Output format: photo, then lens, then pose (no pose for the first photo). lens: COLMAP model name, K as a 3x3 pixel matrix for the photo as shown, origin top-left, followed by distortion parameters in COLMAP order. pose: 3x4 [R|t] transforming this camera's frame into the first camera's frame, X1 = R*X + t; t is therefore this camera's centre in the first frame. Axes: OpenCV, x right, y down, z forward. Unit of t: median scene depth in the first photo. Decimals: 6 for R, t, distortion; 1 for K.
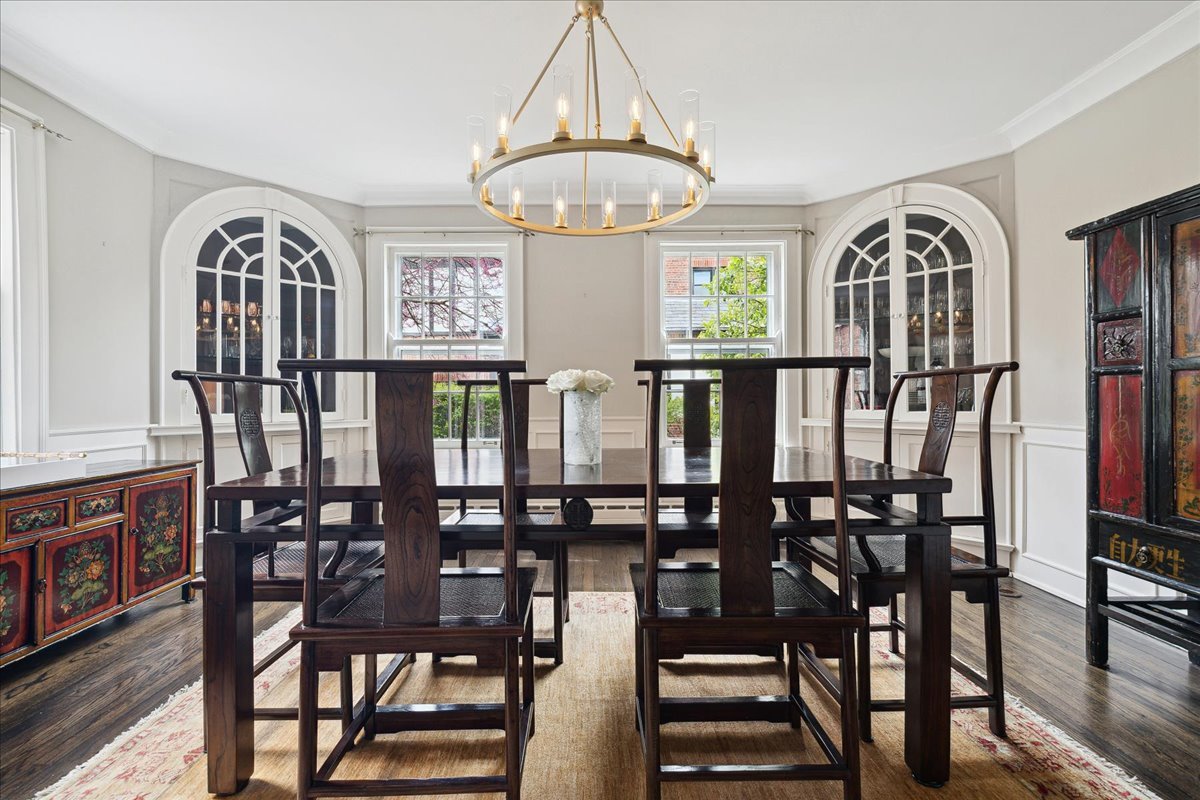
lens RADIAL K [[533.6, 0, 586.3], [0, 533.6, 404.1], [0, 0, 1]] dist [-0.001427, -0.000234]
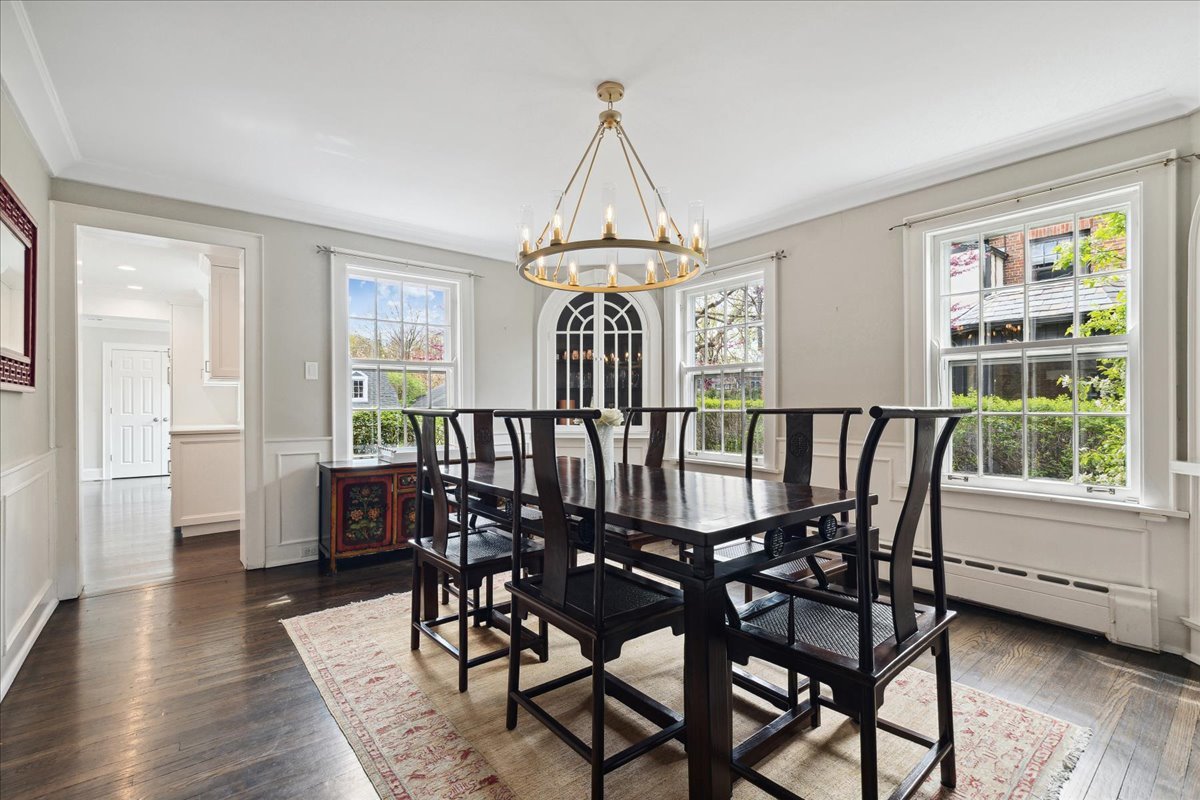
lens RADIAL K [[533.6, 0, 586.3], [0, 533.6, 404.1], [0, 0, 1]] dist [-0.001427, -0.000234]
pose [[0.624310, -0.000489, -0.781177, 0.514279], [-0.007486, 0.999950, -0.006609, -0.032789], [0.781141, 0.009974, 0.624275, 0.086232]]
